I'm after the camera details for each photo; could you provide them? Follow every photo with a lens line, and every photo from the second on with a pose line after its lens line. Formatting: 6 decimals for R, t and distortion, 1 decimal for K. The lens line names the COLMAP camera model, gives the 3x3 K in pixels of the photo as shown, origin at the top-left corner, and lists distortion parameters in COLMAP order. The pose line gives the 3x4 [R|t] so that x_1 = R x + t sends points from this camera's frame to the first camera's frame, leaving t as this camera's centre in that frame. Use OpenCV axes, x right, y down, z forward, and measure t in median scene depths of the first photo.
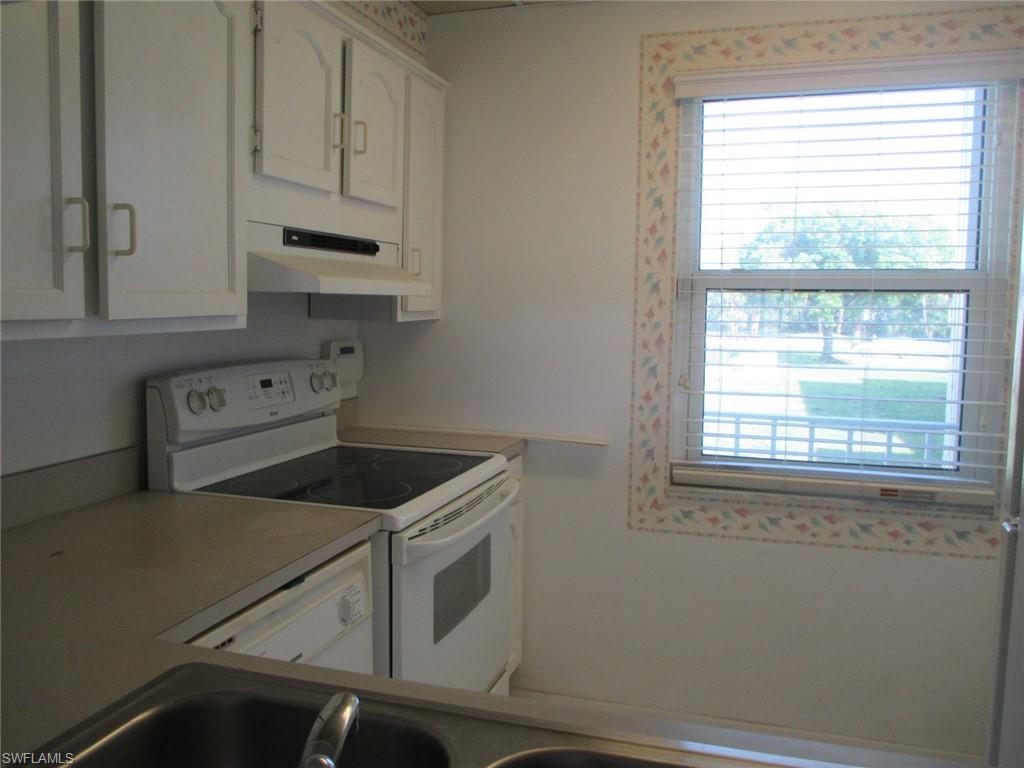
lens RADIAL K [[858.8, 0, 508.8], [0, 858.8, 382.9], [0, 0, 1]] dist [-0.008686, 0.001727]
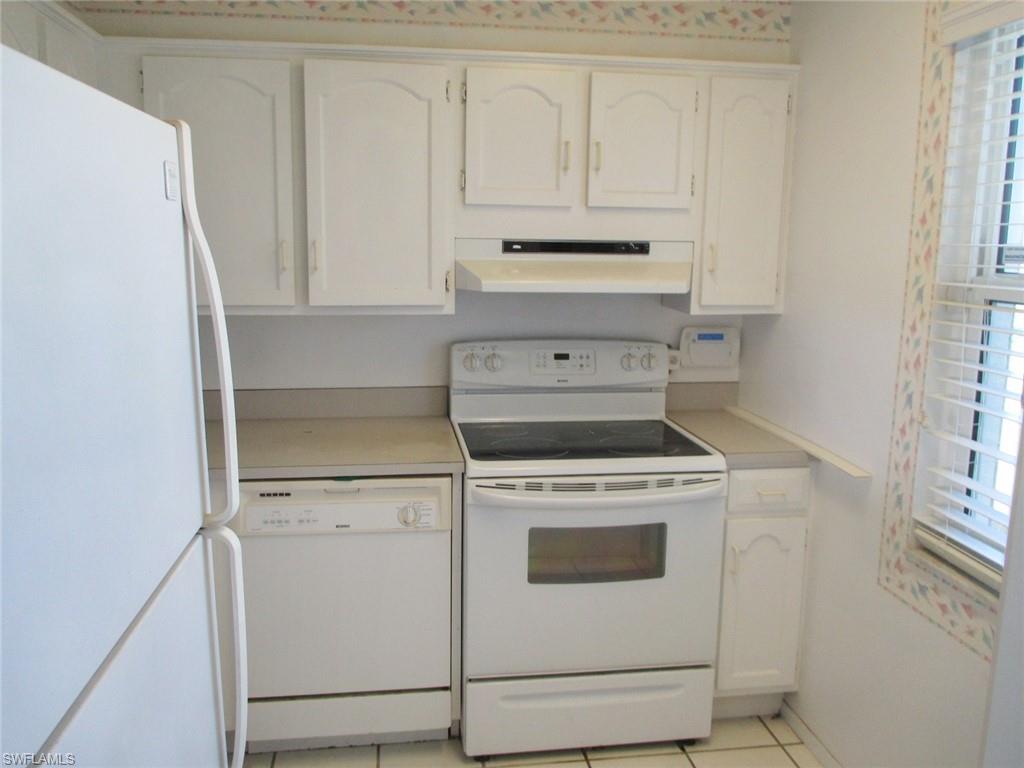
lens RADIAL K [[858.8, 0, 508.4], [0, 858.8, 383.8], [0, 0, 1]] dist [-0.008686, 0.001727]
pose [[0.433842, 0.143847, -0.889432, 0.724647], [-0.092653, 0.989062, 0.114767, -0.086578], [0.896212, 0.032618, 0.442425, 0.324873]]
